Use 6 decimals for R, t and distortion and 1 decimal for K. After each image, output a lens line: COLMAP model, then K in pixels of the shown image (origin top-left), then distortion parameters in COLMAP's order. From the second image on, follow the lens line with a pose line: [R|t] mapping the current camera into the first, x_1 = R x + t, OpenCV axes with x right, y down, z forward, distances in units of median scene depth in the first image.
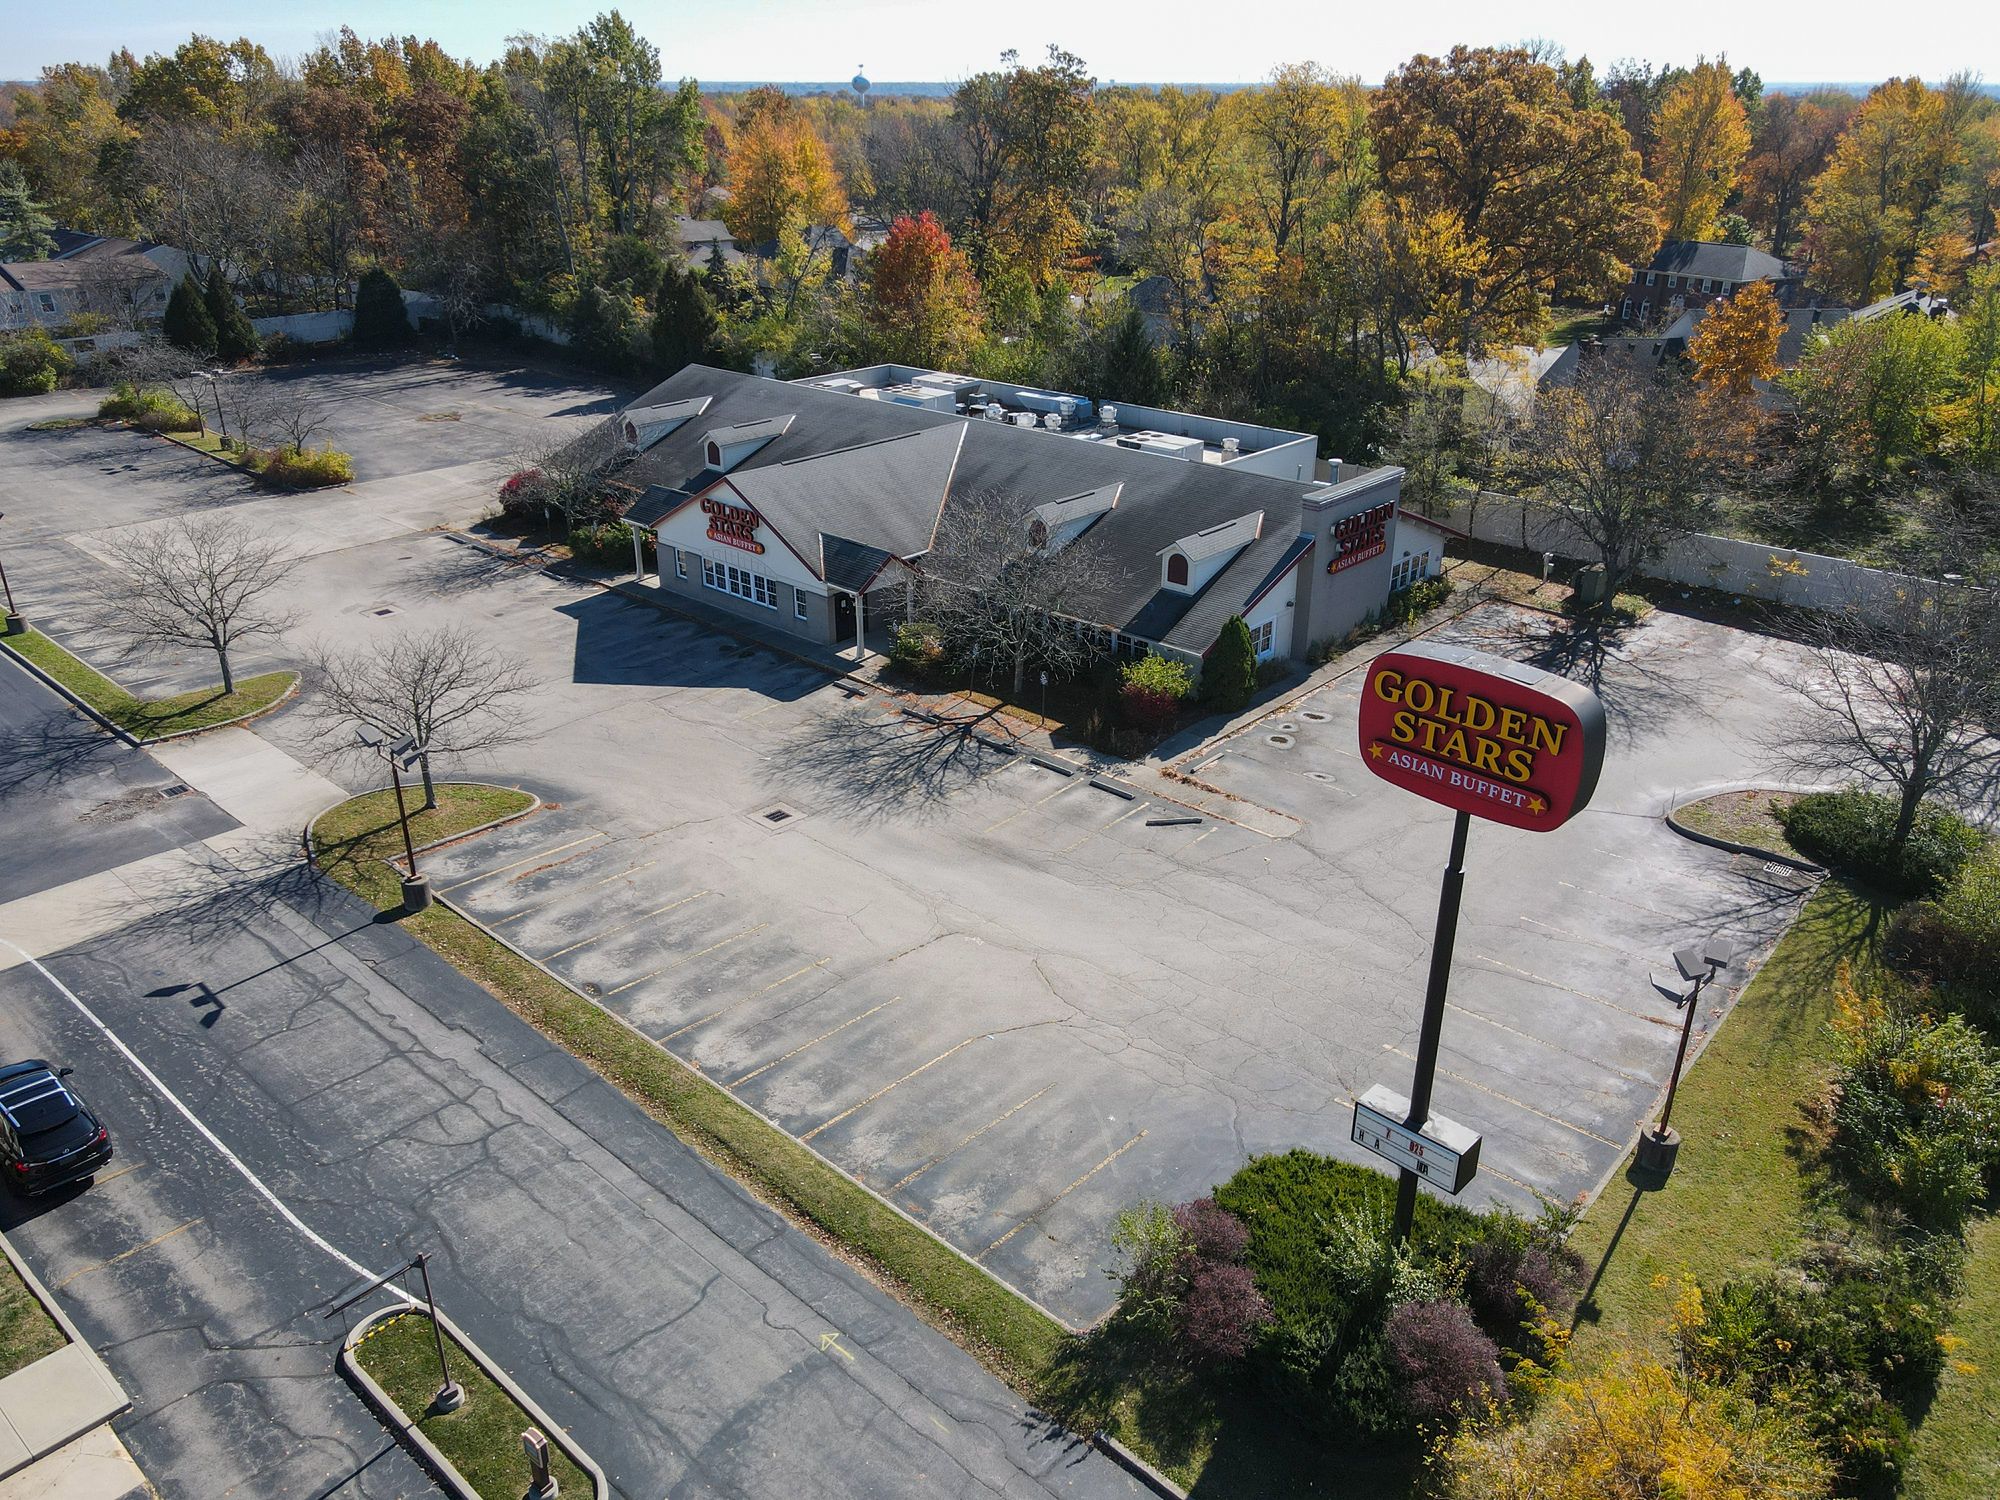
lens RADIAL K [[1486.4, 0, 1000.0], [0, 1486.4, 750.0], [0, 0, 1]] dist [0.012856, 0.004413]
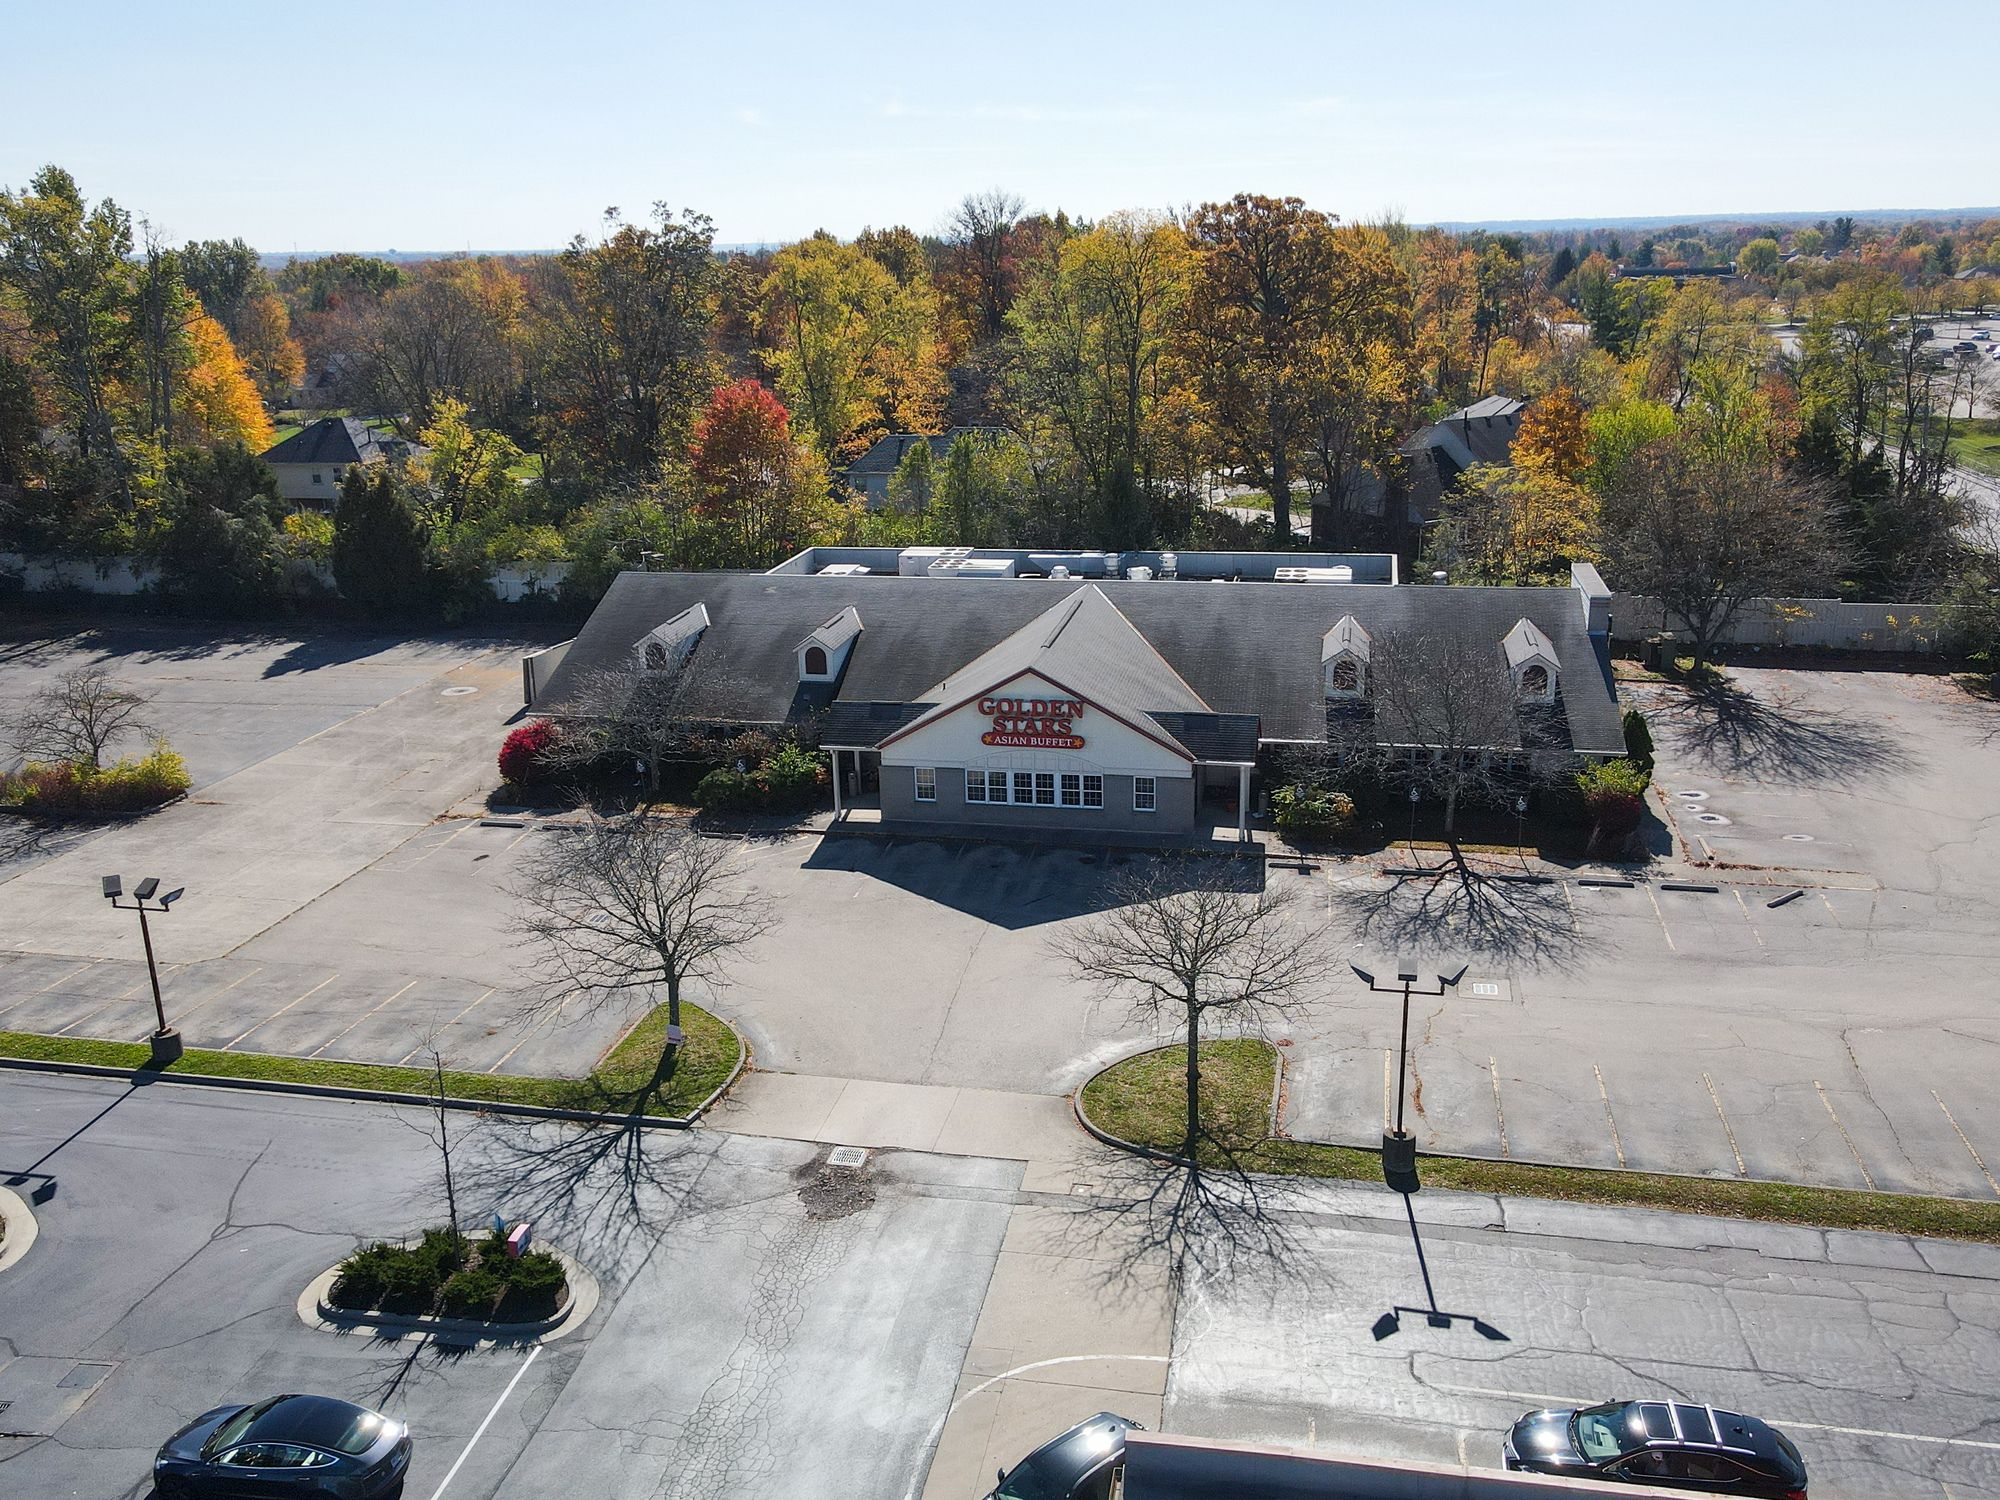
lens RADIAL K [[1699.8, 0, 1000.0], [0, 1699.8, 750.0], [0, 0, 1]] dist [0.007520, 0.004750]
pose [[0.853369, -0.167926, 0.493519, -0.722074], [0.232906, 0.969774, -0.072752, -0.073054], [-0.466386, 0.177028, 0.866687, 0.174600]]
